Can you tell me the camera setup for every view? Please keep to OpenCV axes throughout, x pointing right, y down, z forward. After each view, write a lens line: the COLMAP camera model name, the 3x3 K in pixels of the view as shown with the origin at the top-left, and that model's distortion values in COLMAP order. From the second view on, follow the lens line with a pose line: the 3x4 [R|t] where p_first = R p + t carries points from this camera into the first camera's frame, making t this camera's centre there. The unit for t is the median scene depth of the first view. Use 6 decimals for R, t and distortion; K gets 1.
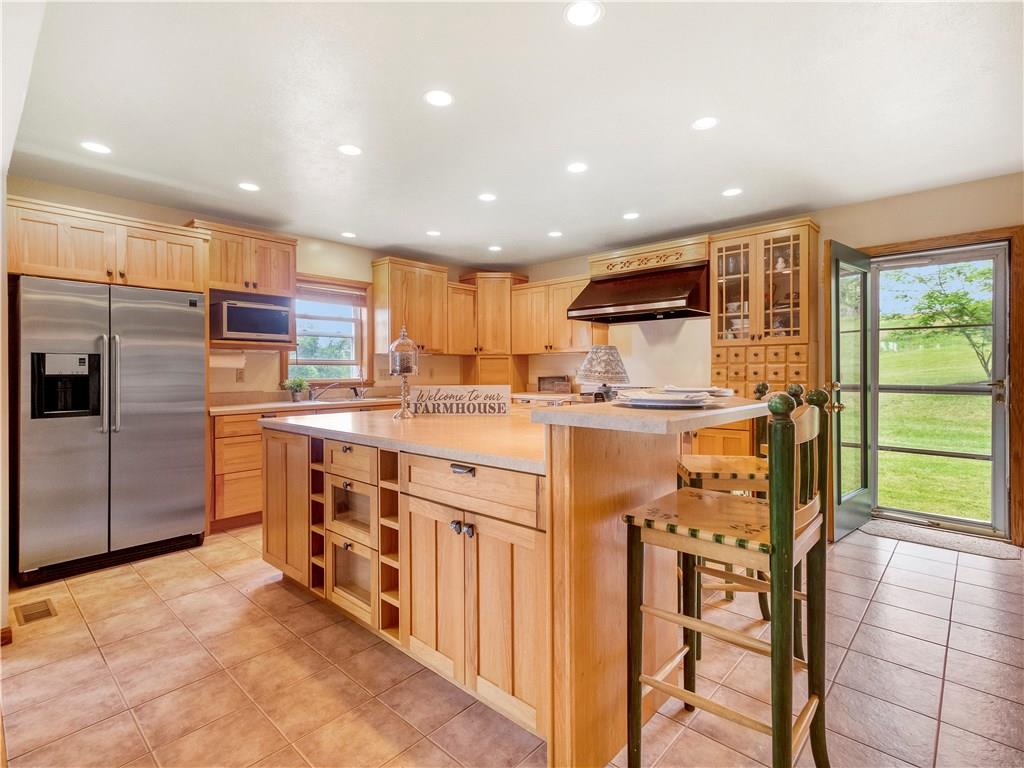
lens RADIAL K [[503.6, 0, 516.2], [0, 503.6, 378.5], [0, 0, 1]] dist [-0.000768, 0.000211]
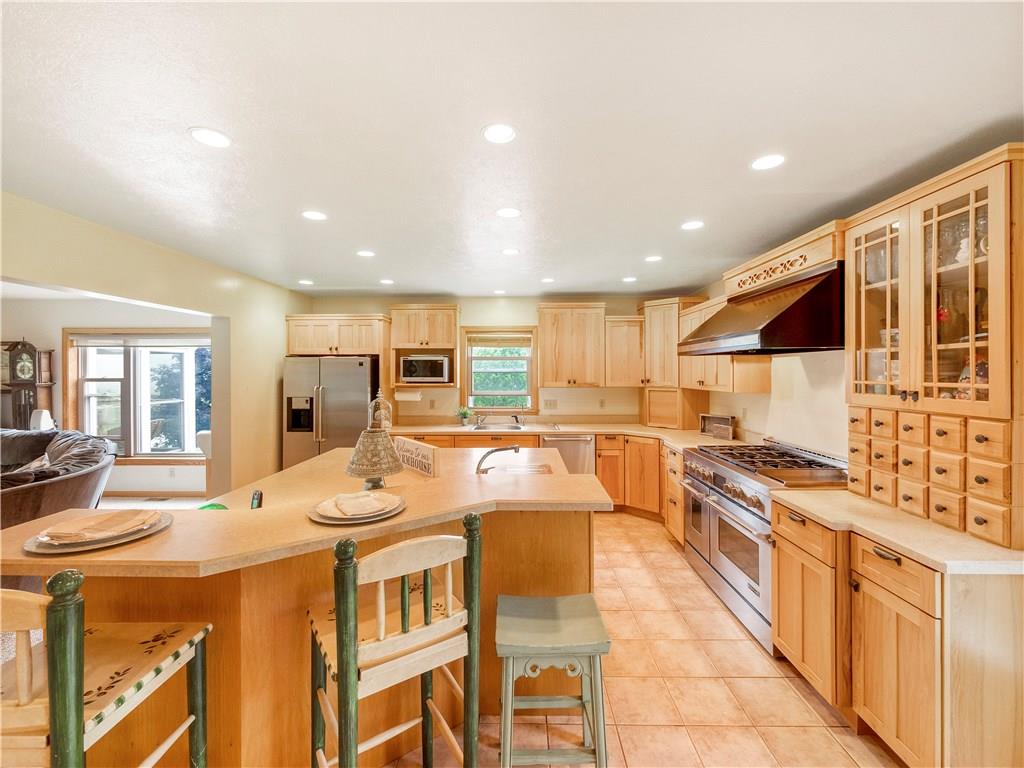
lens RADIAL K [[431.8, 0, 510.3], [0, 431.8, 373.0], [0, 0, 1]] dist [0.002180, 0.000205]
pose [[0.658525, 0.006147, -0.752534, 0.524652], [-0.010635, 0.999943, -0.001138, -0.097393], [0.752484, 0.008752, 0.658553, 0.365689]]
